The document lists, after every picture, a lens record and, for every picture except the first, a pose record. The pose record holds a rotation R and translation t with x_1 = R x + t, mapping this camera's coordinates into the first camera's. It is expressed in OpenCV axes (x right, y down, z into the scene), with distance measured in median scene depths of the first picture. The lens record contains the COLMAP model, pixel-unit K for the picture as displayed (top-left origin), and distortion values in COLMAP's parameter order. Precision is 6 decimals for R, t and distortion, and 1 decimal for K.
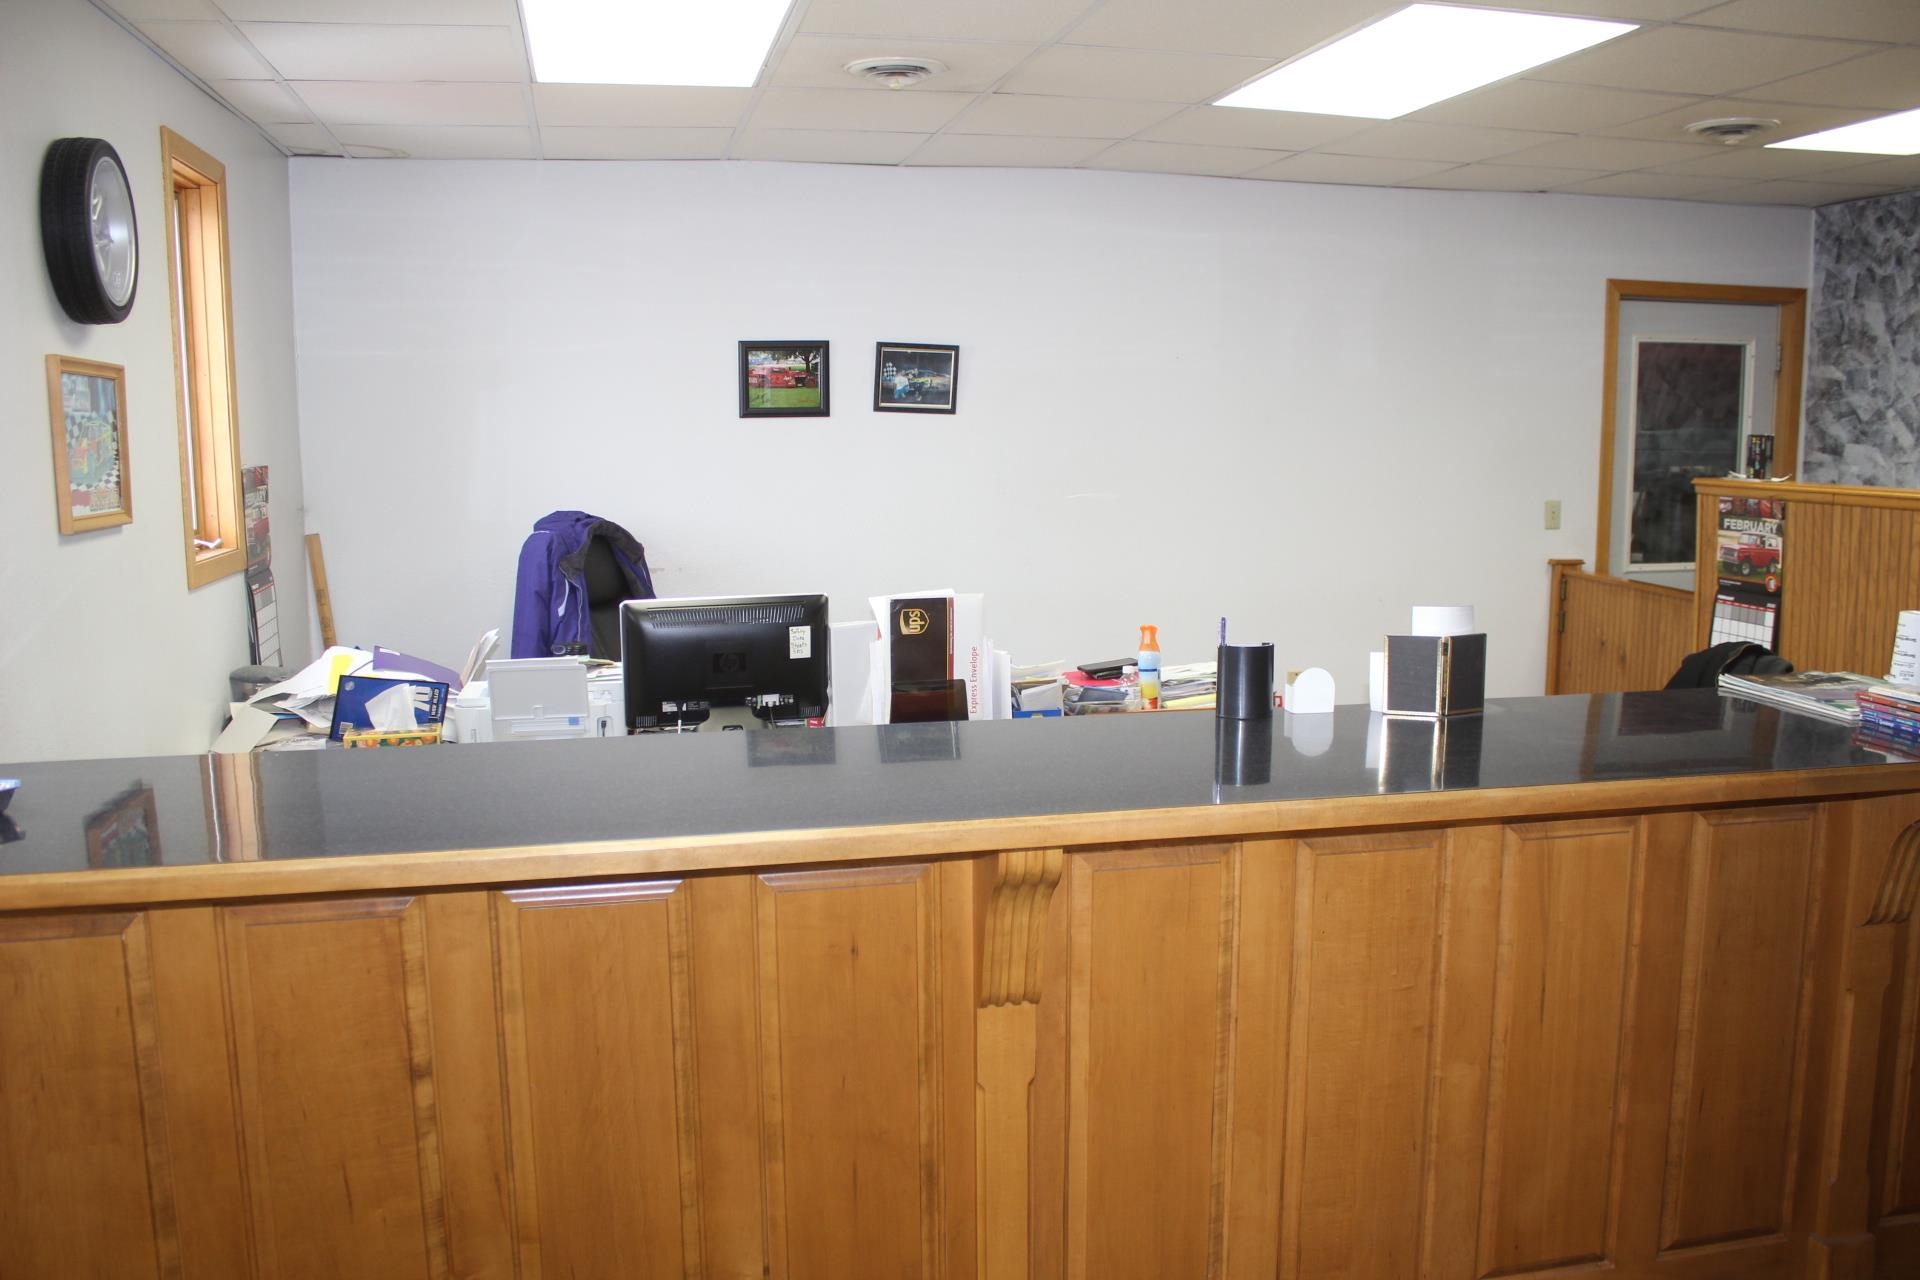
lens RADIAL K [[1559.7, 0, 932.3], [0, 1559.7, 641.1], [0, 0, 1]] dist [-0.129662, 0.000735]
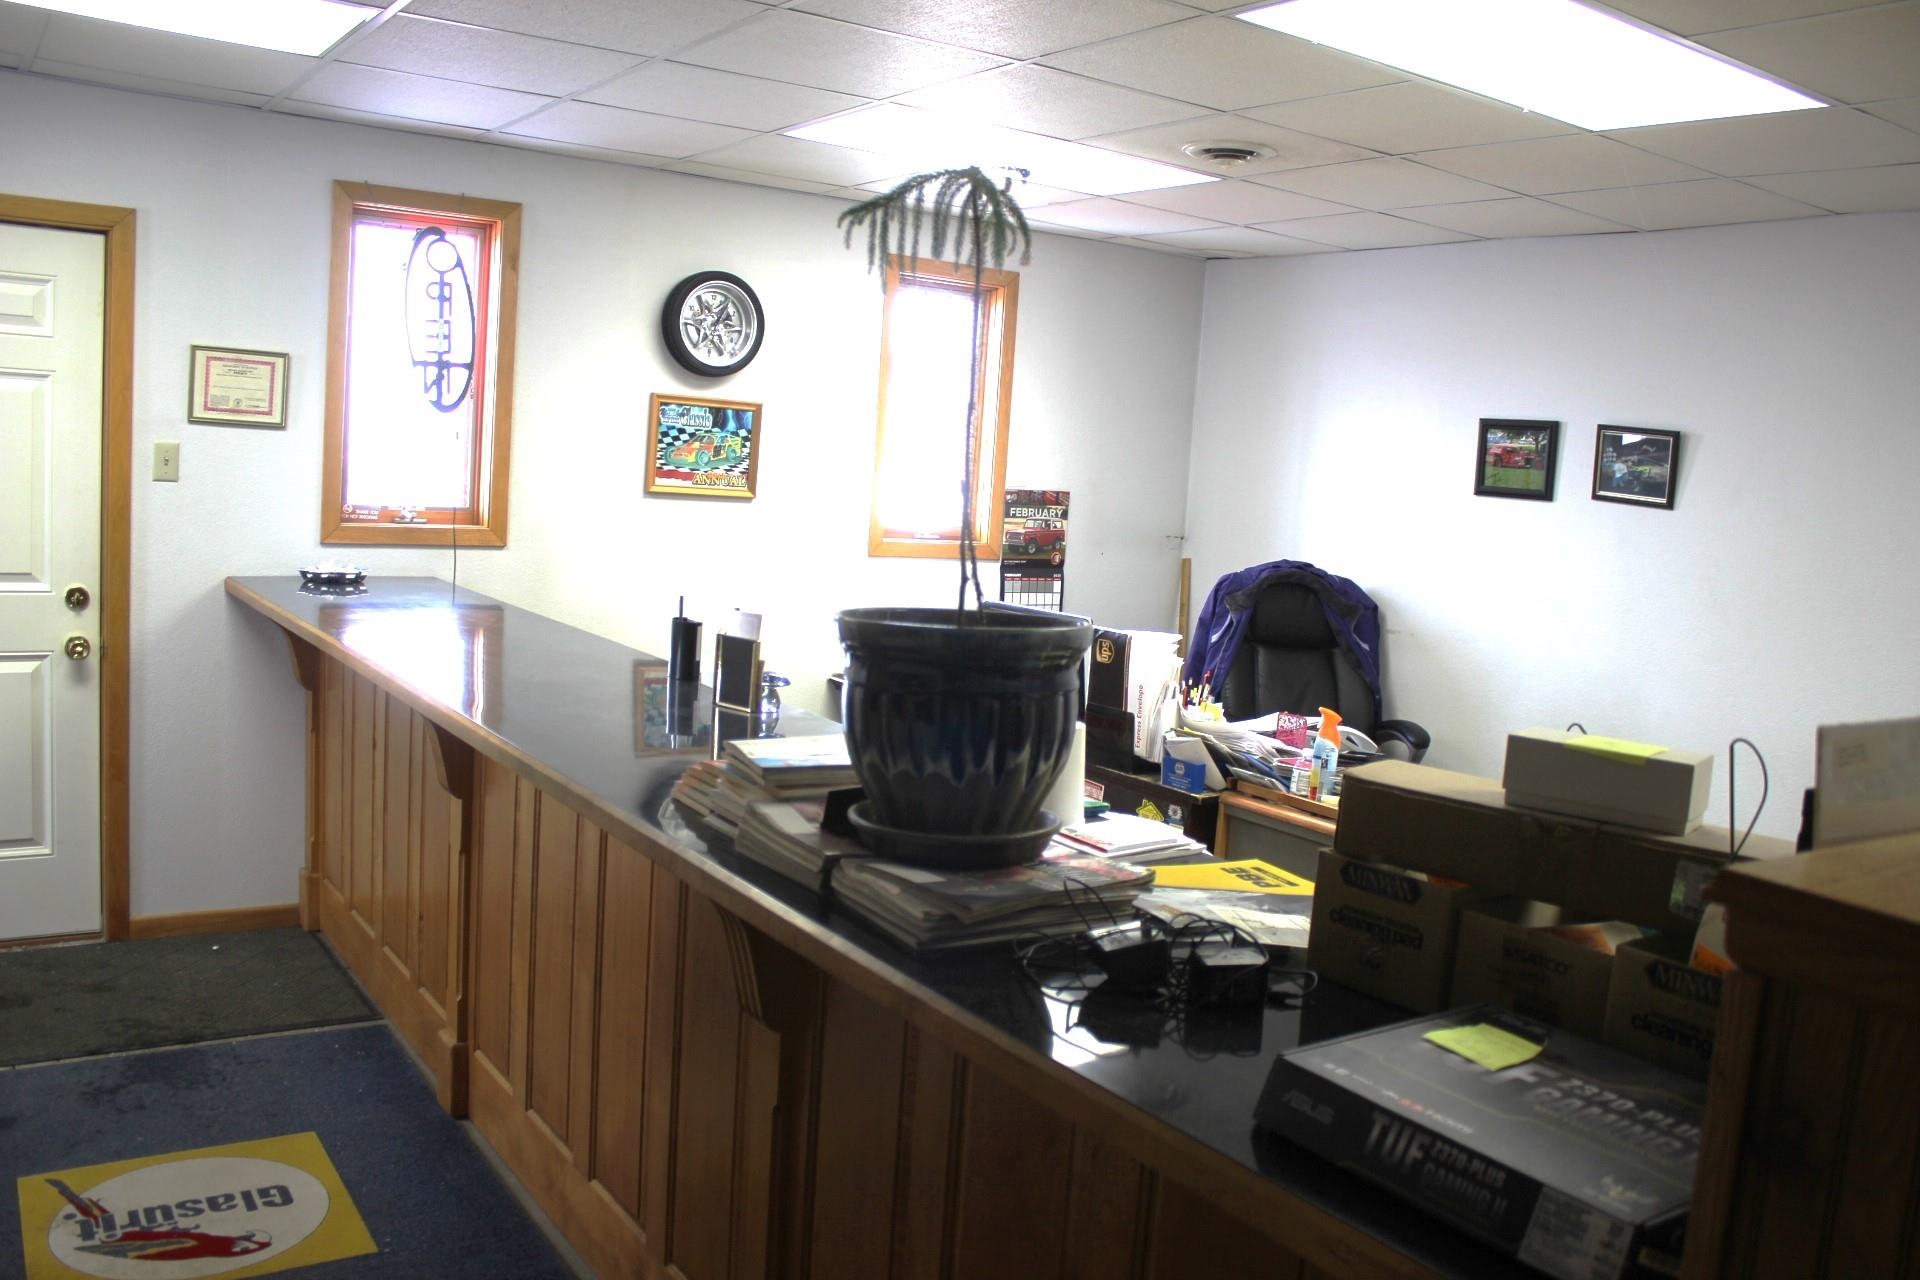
lens RADIAL K [[1559.7, 0, 932.3], [0, 1559.7, 641.1], [0, 0, 1]] dist [-0.129662, 0.000735]
pose [[0.374286, 0.146016, -0.915745, 0.662153], [-0.203981, 0.976301, 0.072300, -0.051621], [0.904601, 0.159733, 0.395200, 0.306859]]
